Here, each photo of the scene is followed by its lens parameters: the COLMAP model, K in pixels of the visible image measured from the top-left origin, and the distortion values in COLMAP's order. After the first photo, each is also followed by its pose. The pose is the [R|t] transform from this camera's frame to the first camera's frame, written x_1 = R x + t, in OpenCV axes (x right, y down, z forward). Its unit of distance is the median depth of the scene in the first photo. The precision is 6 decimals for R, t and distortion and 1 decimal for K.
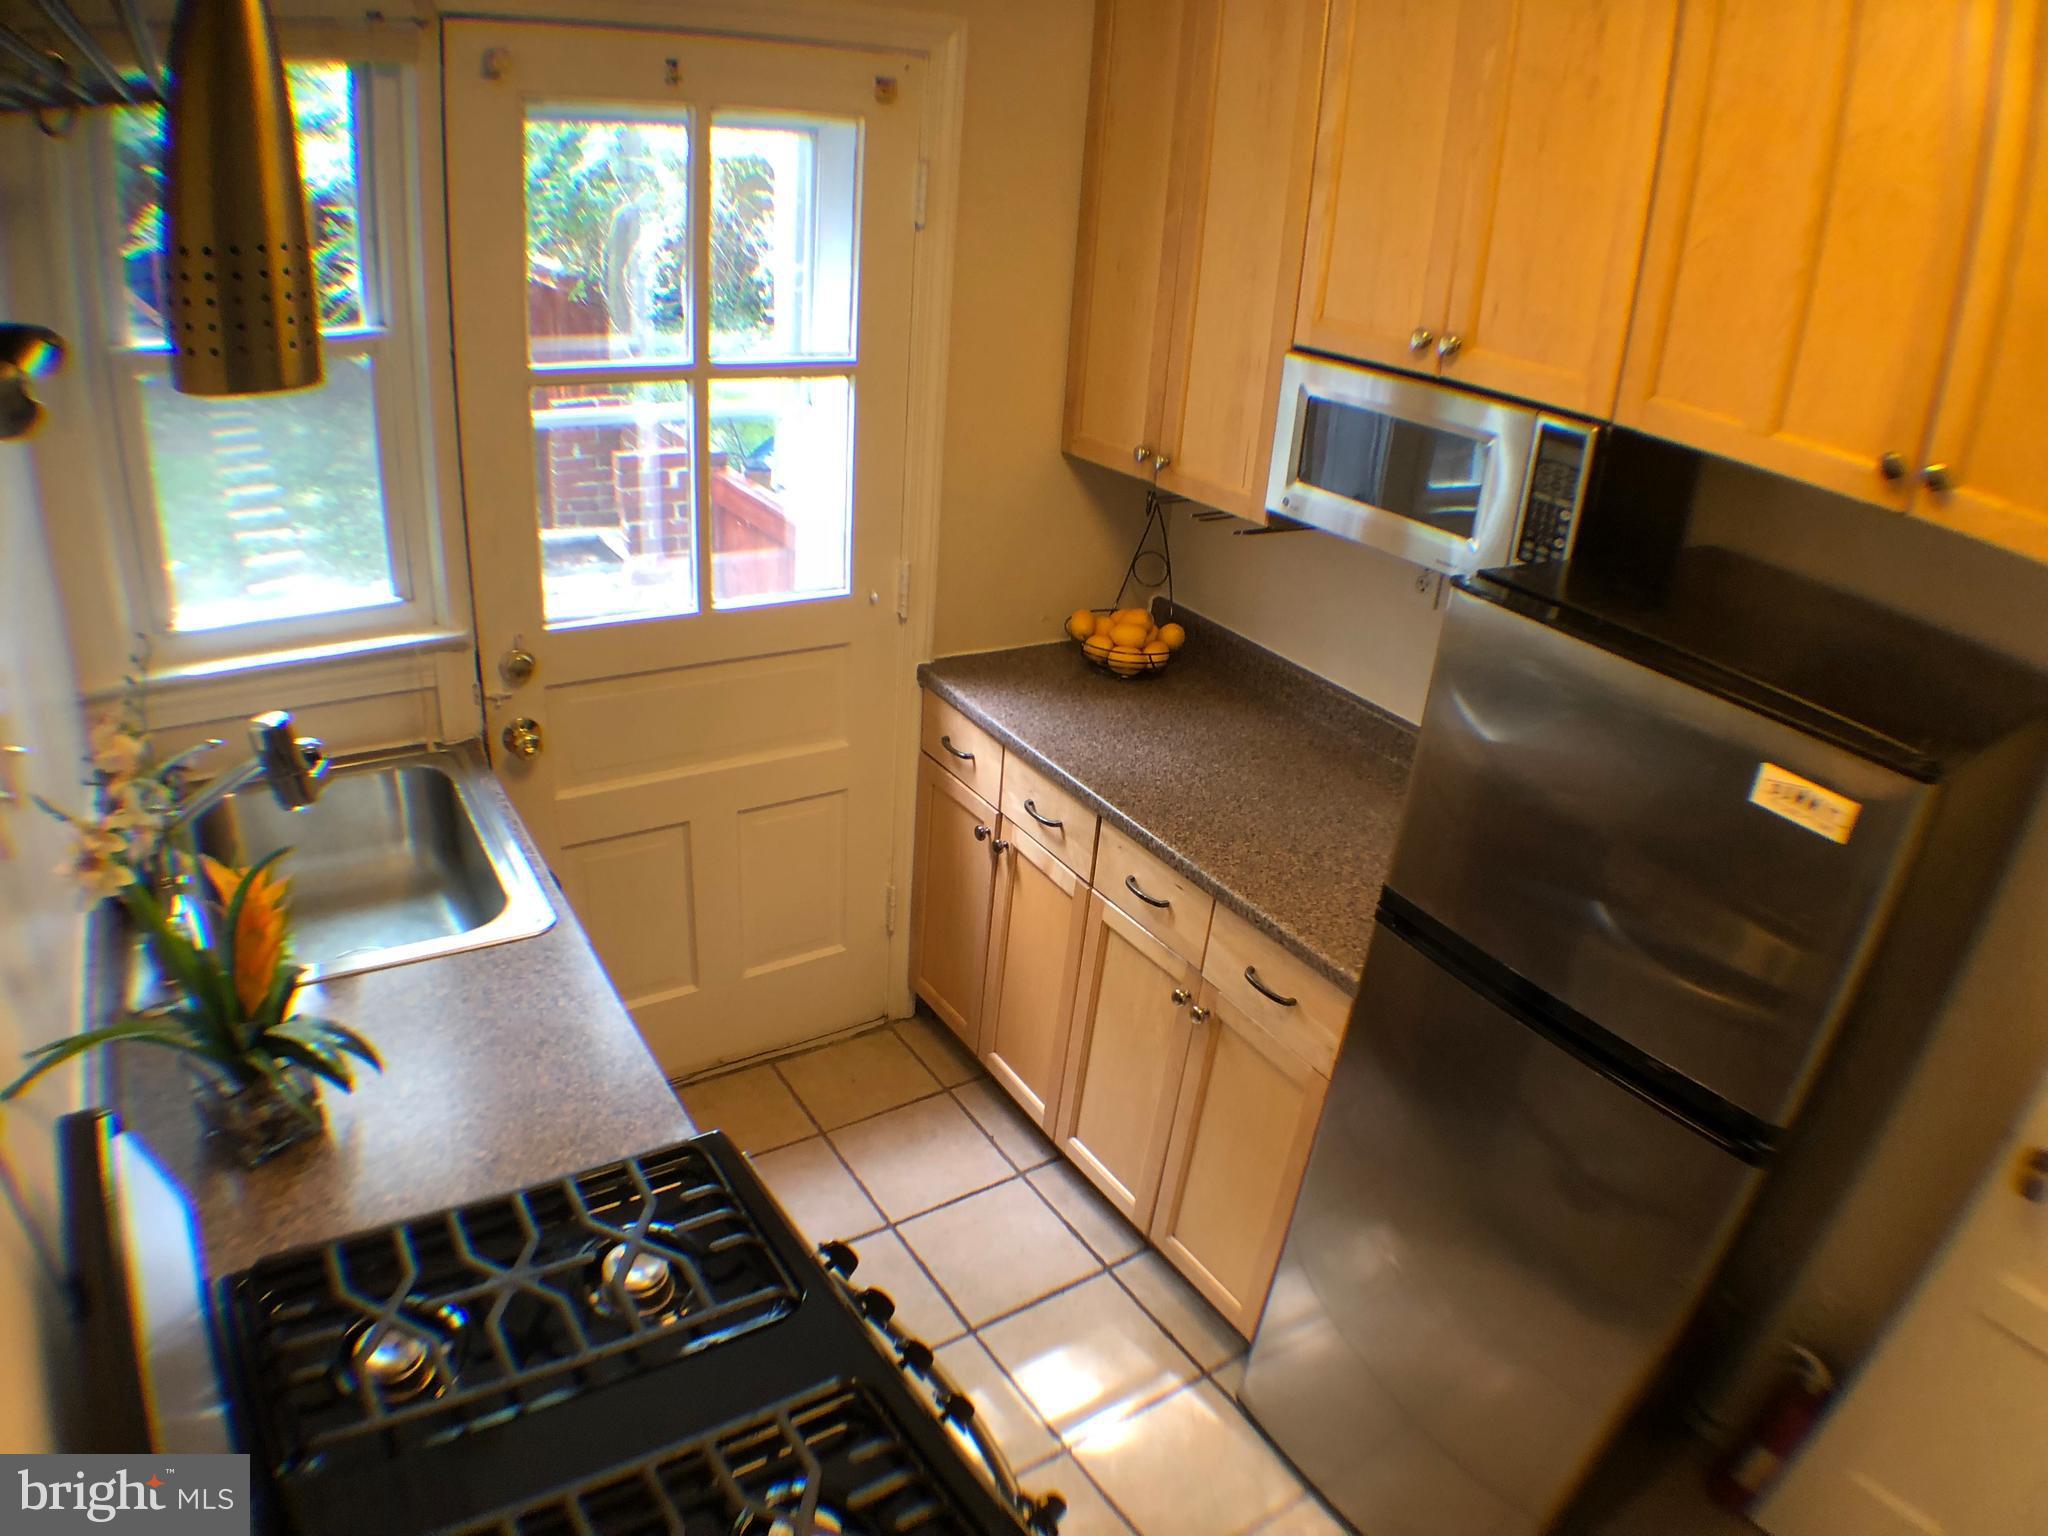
lens RADIAL K [[1275.5, 0, 1049.3], [0, 1275.5, 777.9], [0, 0, 1]] dist [-0.171700, -0.001528]
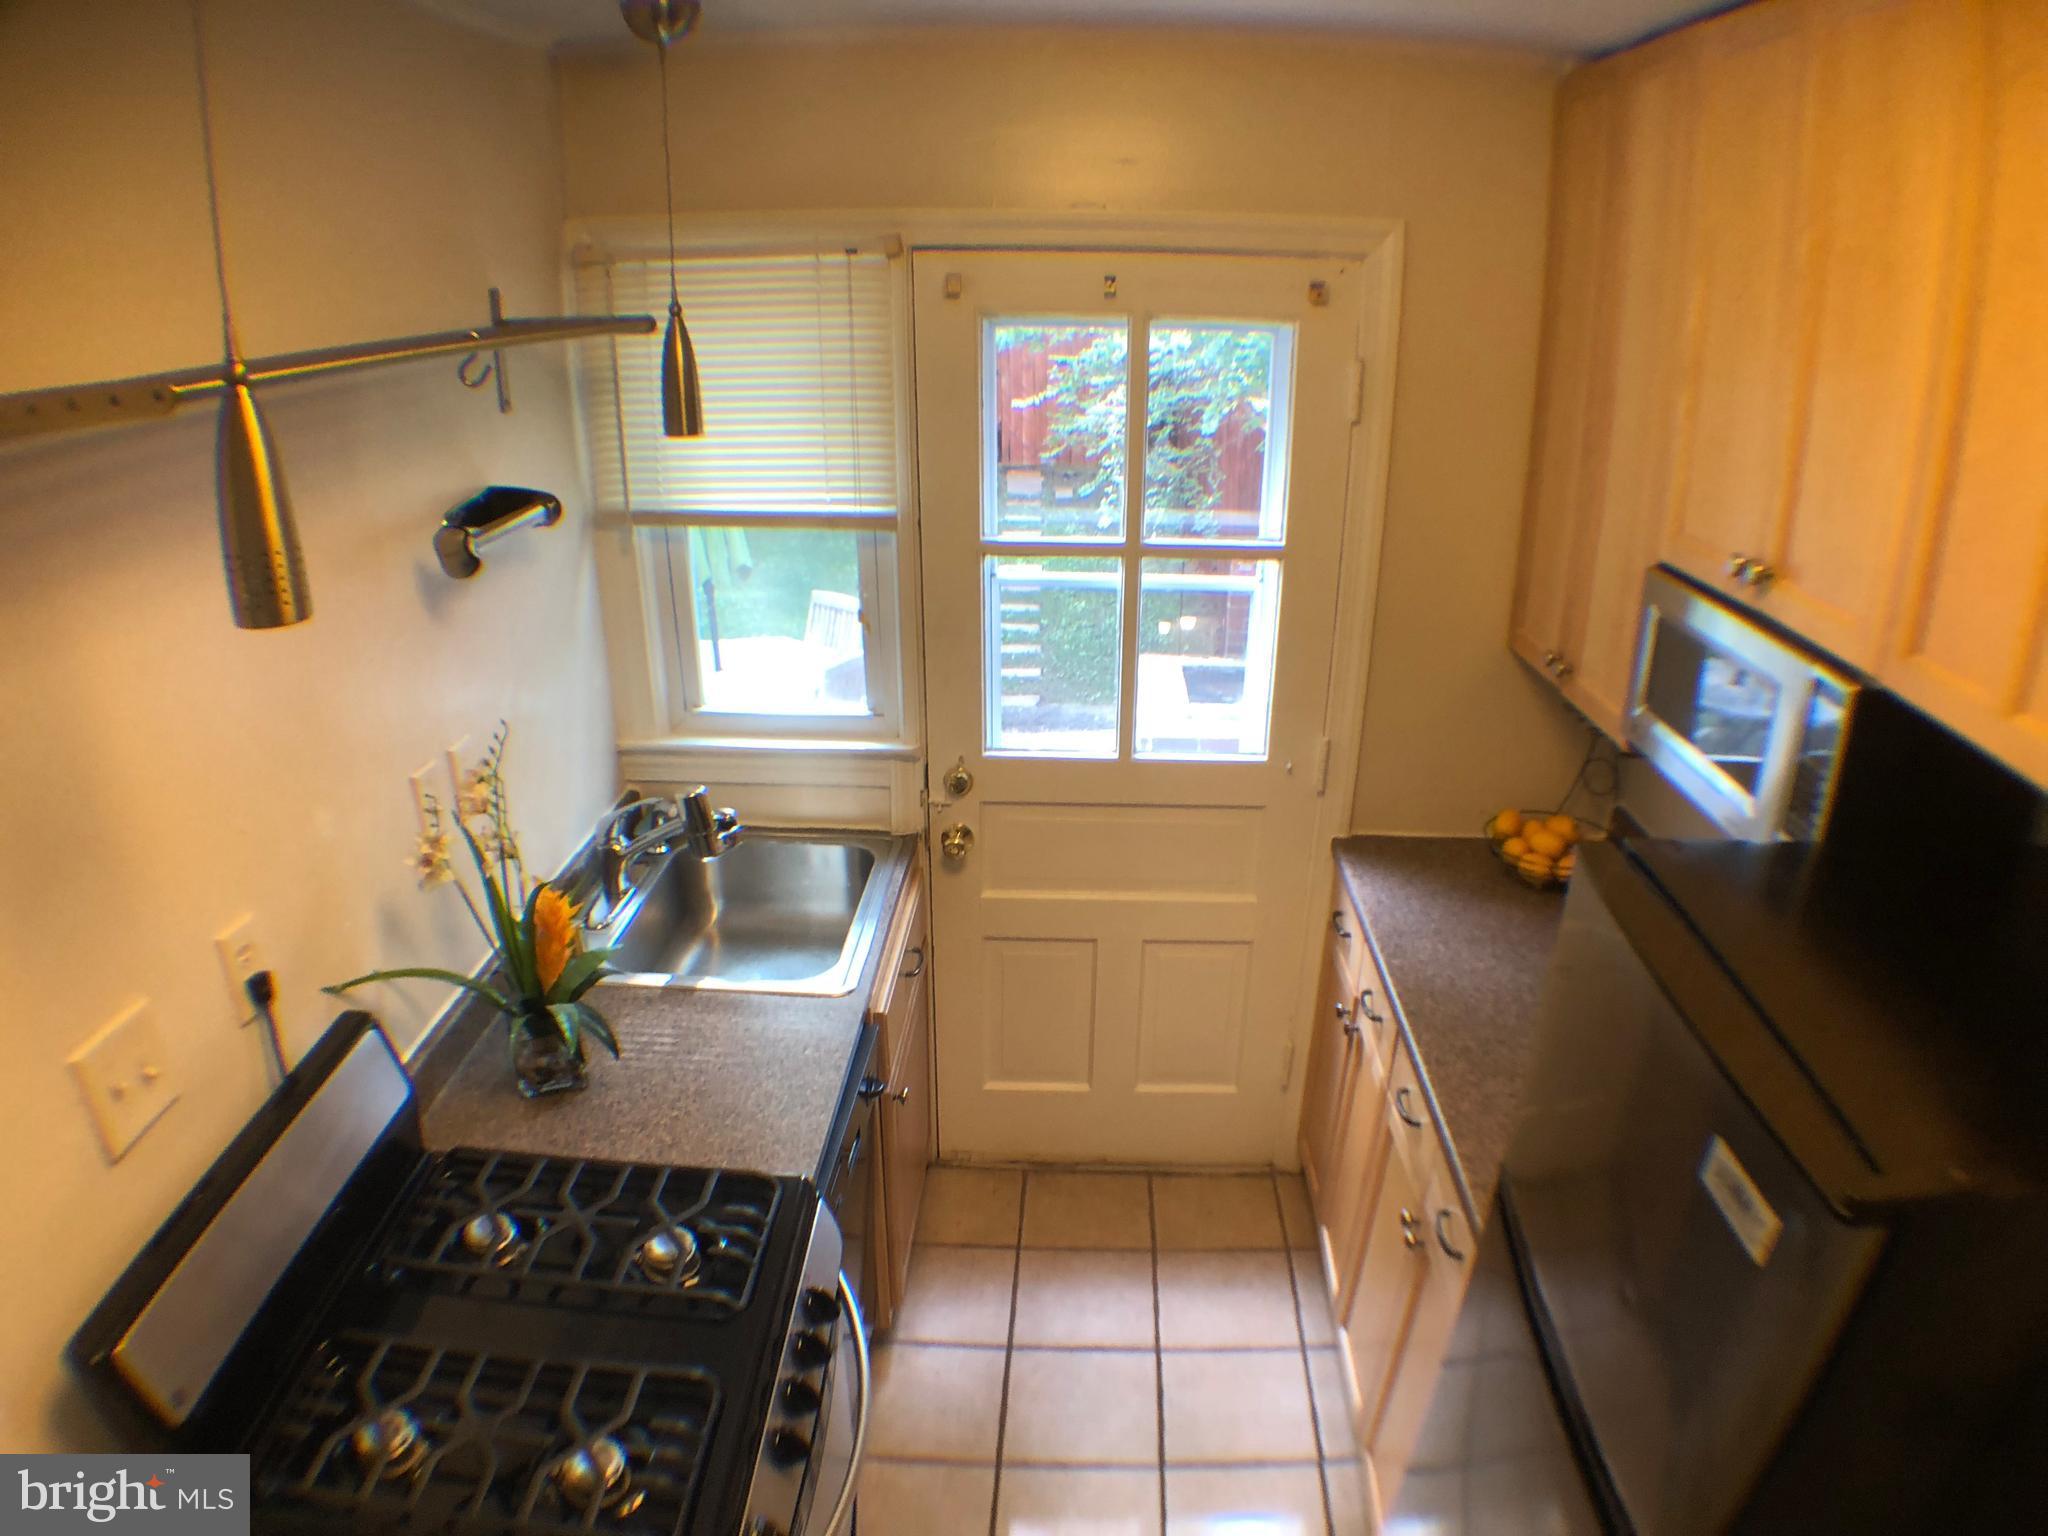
lens RADIAL K [[1275.5, 0, 1049.3], [0, 1275.5, 777.9], [0, 0, 1]] dist [-0.171700, -0.001528]
pose [[0.802875, 0.140597, -0.579331, 0.356558], [-0.194542, 0.980382, -0.031682, -0.070654], [0.563511, 0.138141, 0.814477, 0.034771]]
